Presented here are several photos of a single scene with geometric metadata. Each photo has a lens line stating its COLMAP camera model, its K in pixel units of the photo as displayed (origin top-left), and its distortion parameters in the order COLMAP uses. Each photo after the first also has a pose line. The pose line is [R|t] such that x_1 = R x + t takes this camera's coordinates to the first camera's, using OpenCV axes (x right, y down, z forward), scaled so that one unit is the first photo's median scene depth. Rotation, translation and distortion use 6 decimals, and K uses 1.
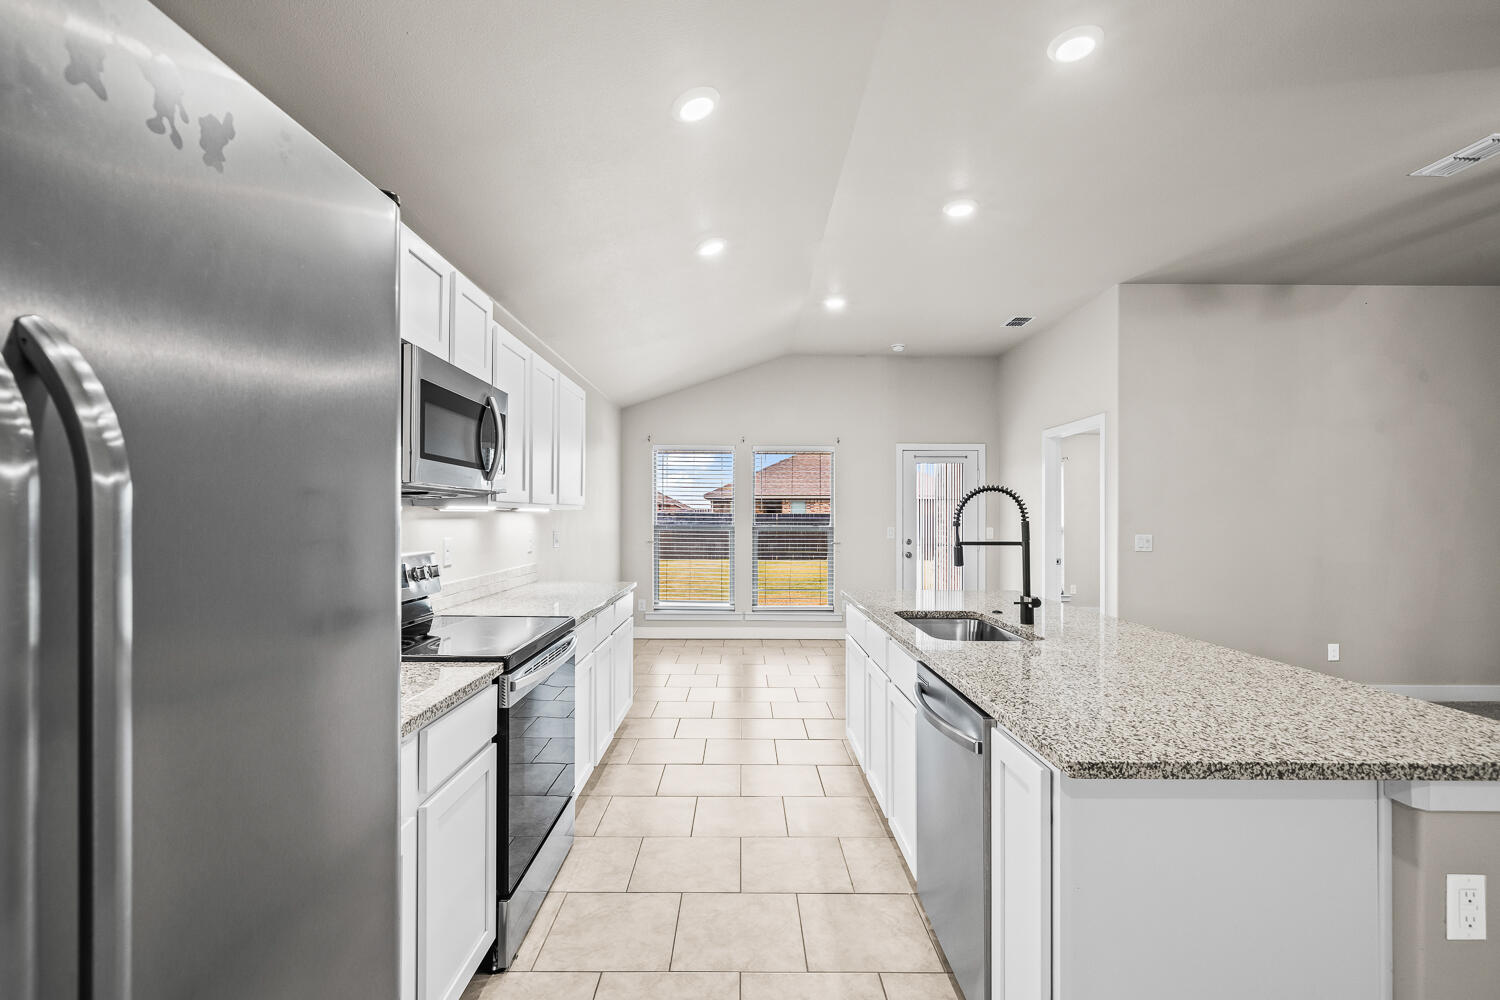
lens RADIAL K [[672.5, 0, 750.0], [0, 672.5, 500.0], [0, 0, 1]] dist [0.001365, 0.000188]
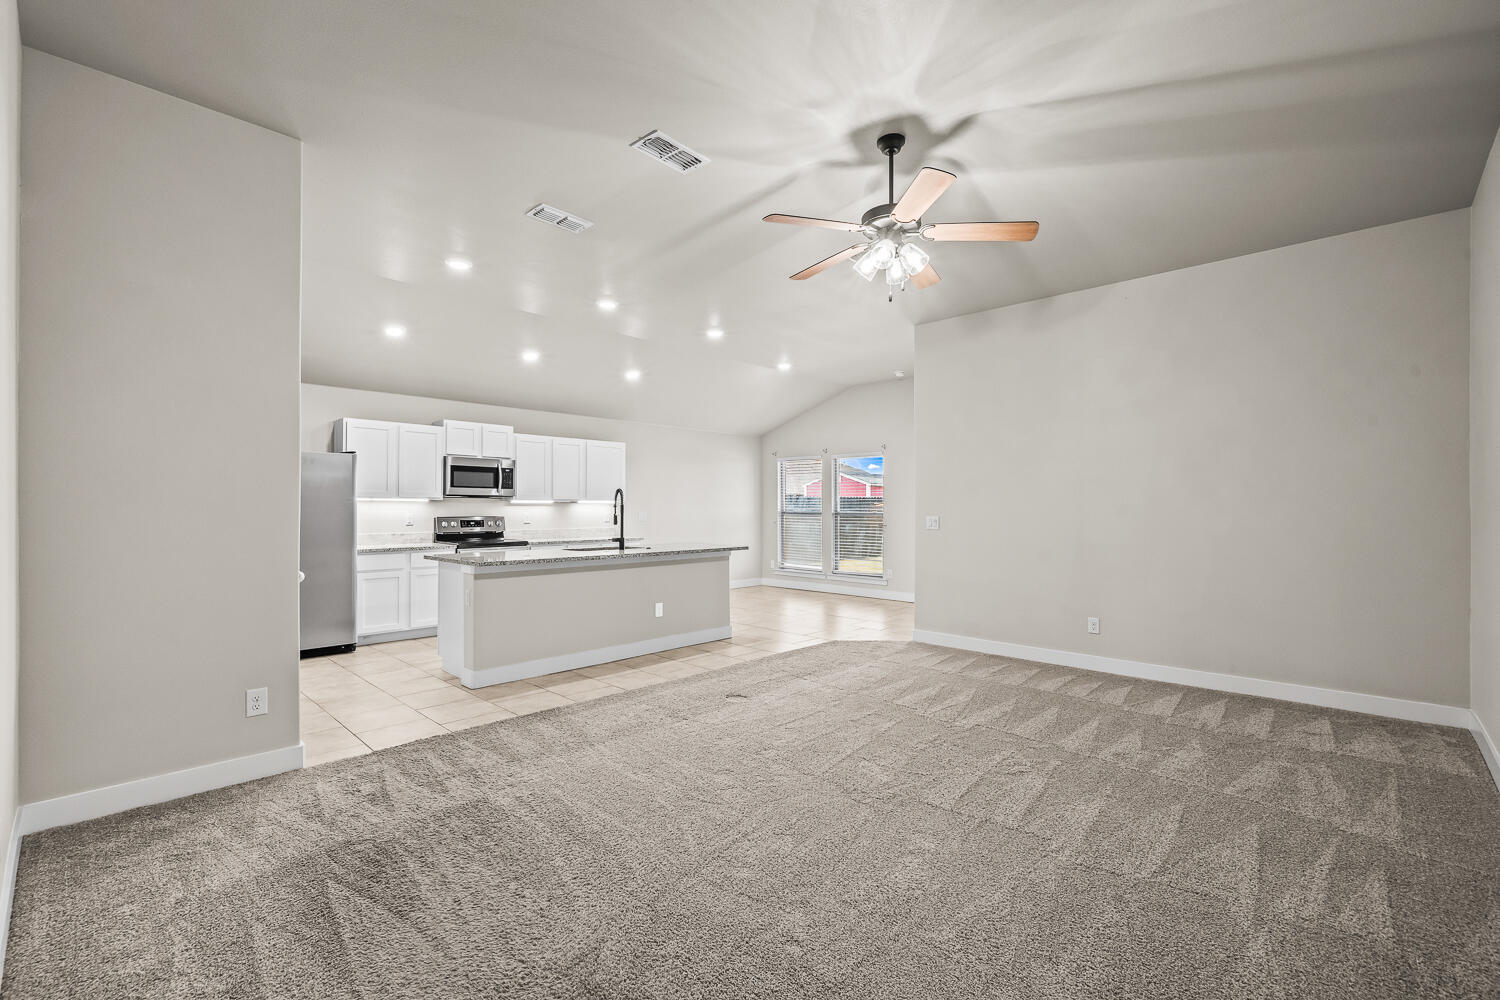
lens RADIAL K [[645.1, 0, 741.7], [0, 645.1, 507.8], [0, 0, 1]] dist [0.000906, 0.000094]
pose [[0.712139, -0.003546, -0.702029, 2.138783], [0.018858, 0.999723, 0.014079, 0.019686], [0.701785, -0.023265, 0.712009, -0.248231]]
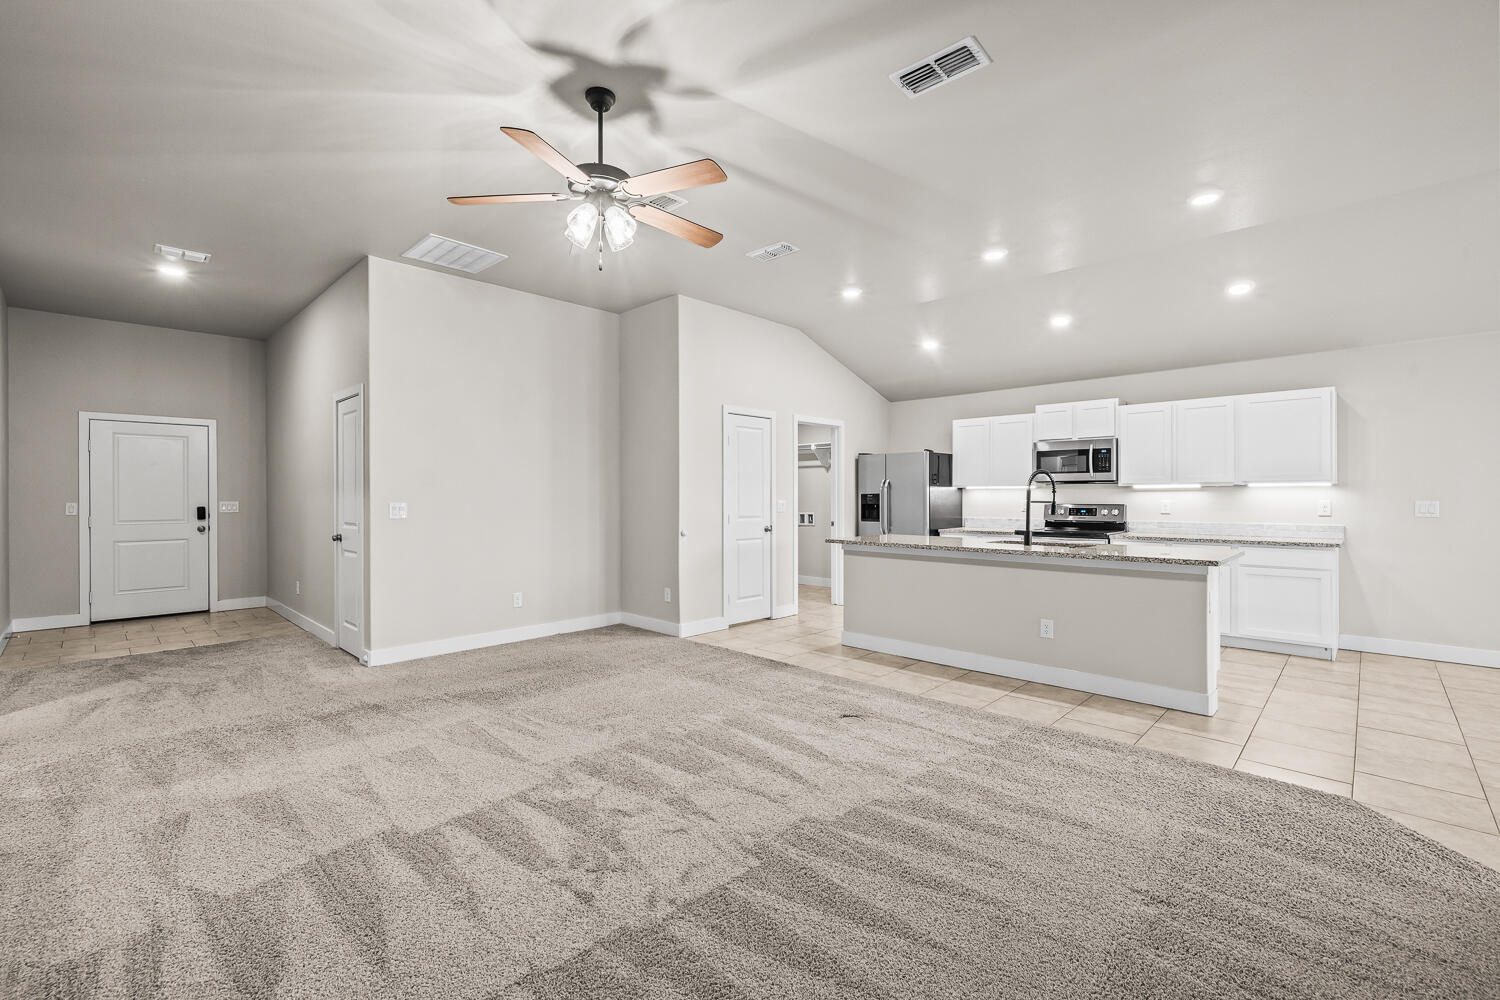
lens RADIAL K [[643.5, 0, 746.0], [0, 643.5, 499.3], [0, 0, 1]] dist [0.001297, 0.000282]
pose [[-0.702425, -0.000681, -0.711758, 2.112351], [0.015524, 0.999747, -0.016276, 0.073052], [0.711589, -0.022482, -0.702236, 1.623374]]
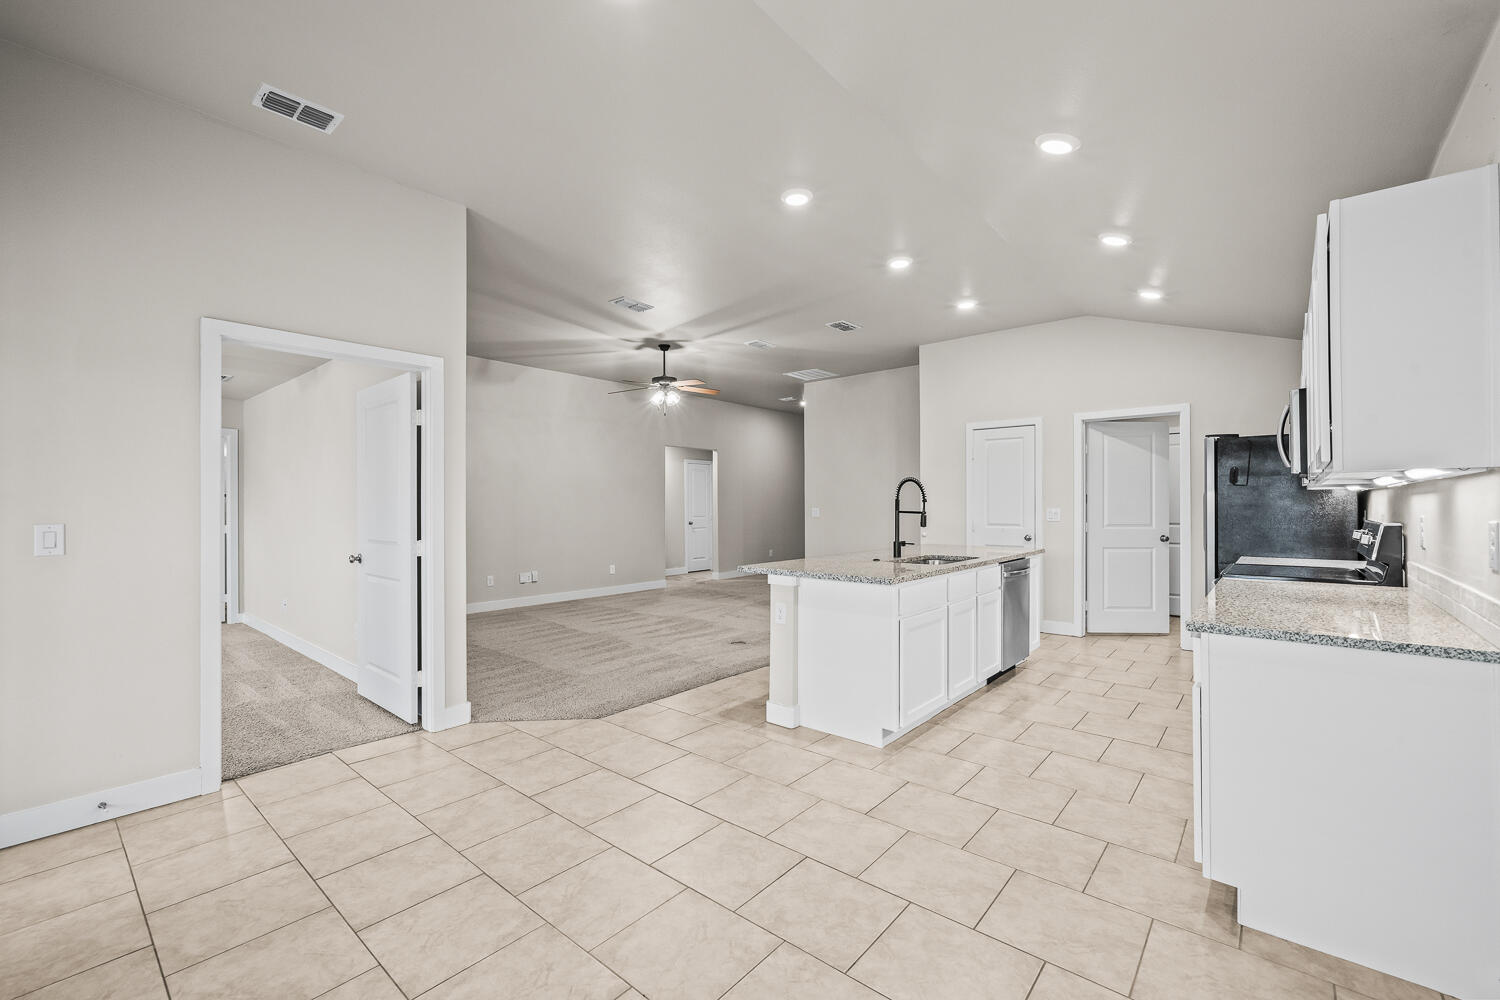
lens RADIAL K [[627.5, 0, 743.4], [0, 627.5, 499.2], [0, 0, 1]] dist [-0.001425, -0.000037]
pose [[-0.750700, 0.004468, 0.660628, -0.356928], [-0.015247, 0.999594, -0.024086, 0.076081], [-0.660467, -0.028154, -0.750327, 2.407558]]
